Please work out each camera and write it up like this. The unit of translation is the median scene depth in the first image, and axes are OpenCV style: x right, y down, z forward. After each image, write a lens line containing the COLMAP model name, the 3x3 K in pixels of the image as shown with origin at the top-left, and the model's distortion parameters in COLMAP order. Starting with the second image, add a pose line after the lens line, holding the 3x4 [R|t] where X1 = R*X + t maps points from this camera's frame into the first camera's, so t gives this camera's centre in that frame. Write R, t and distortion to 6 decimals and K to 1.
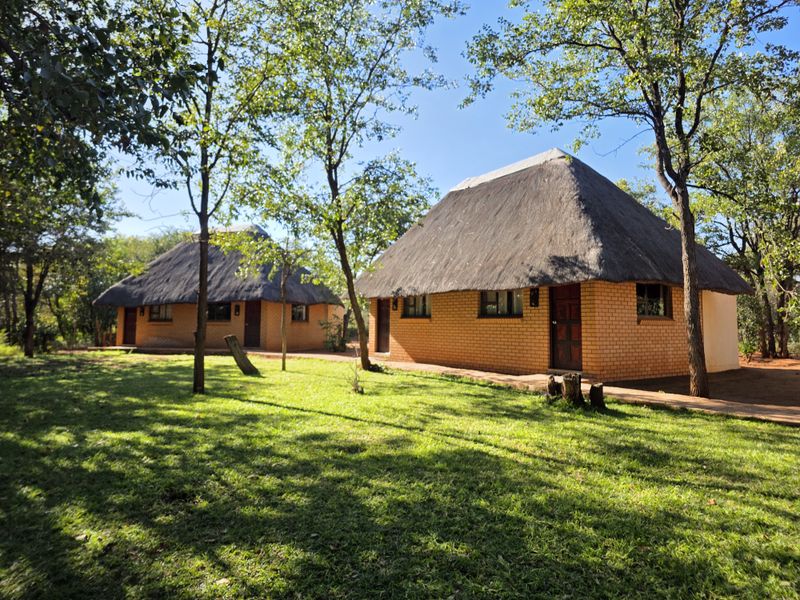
lens RADIAL K [[517.9, 0, 400.0], [0, 517.9, 300.0], [0, 0, 1]] dist [0.003347, -0.000993]
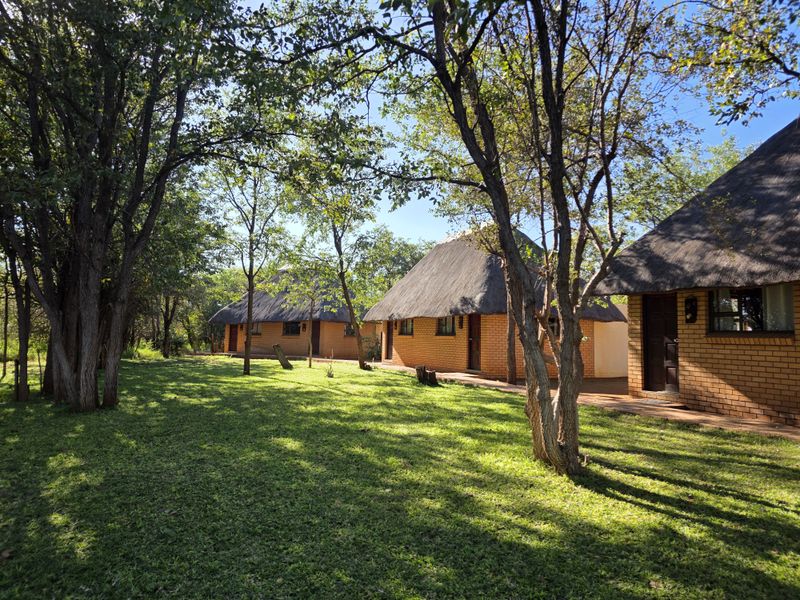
lens RADIAL K [[517.9, 0, 400.0], [0, 517.9, 300.0], [0, 0, 1]] dist [0.003347, -0.000993]
pose [[0.979561, 0.001060, -0.201146, 0.277543], [-0.007600, 0.999467, -0.031745, -0.015208], [0.201005, 0.032625, 0.979047, -0.375019]]
